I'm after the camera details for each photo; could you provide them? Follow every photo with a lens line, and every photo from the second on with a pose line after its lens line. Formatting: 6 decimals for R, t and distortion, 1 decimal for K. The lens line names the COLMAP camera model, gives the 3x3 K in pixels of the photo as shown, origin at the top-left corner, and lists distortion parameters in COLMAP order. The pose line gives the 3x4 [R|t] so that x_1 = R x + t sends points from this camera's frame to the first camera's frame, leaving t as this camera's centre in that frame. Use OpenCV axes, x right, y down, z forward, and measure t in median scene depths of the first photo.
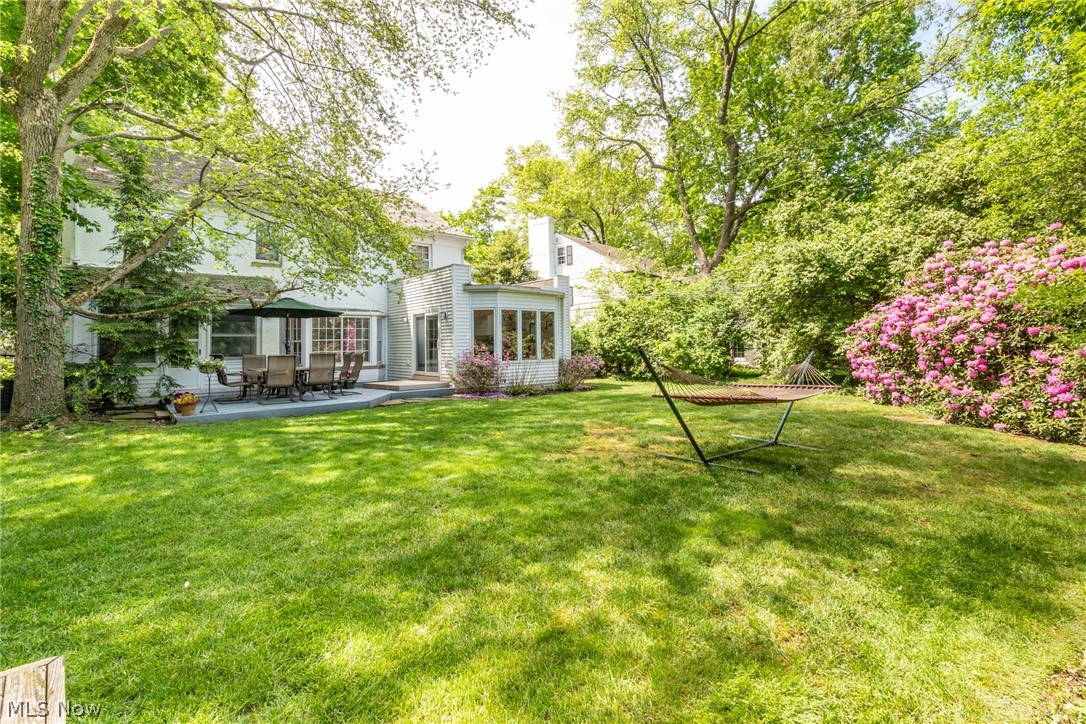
lens RADIAL K [[470.8, 0, 541.1], [0, 470.8, 319.2], [0, 0, 1]] dist [-0.004465, -0.002170]
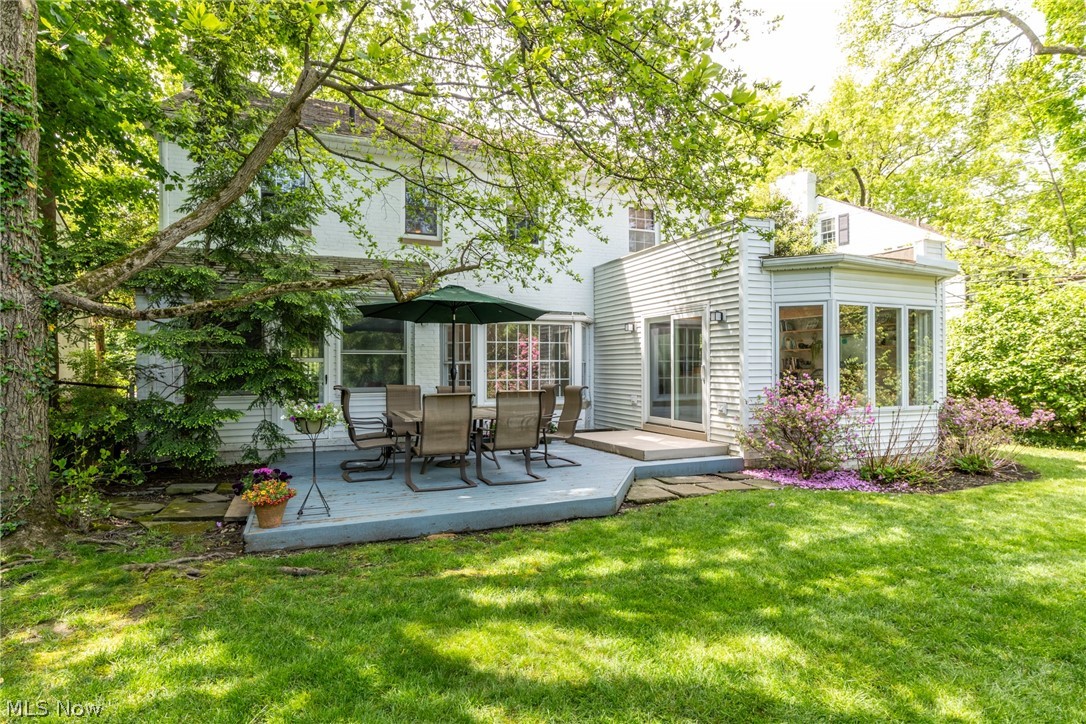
lens RADIAL K [[562.6, 0, 542.7], [0, 562.6, 362.1], [0, 0, 1]] dist [0.000290, 0.000021]
pose [[0.949452, 0.013790, -0.313608, -0.200981], [0.001906, 0.998763, 0.049688, 0.010080], [0.313905, -0.047774, 0.948252, 0.349056]]
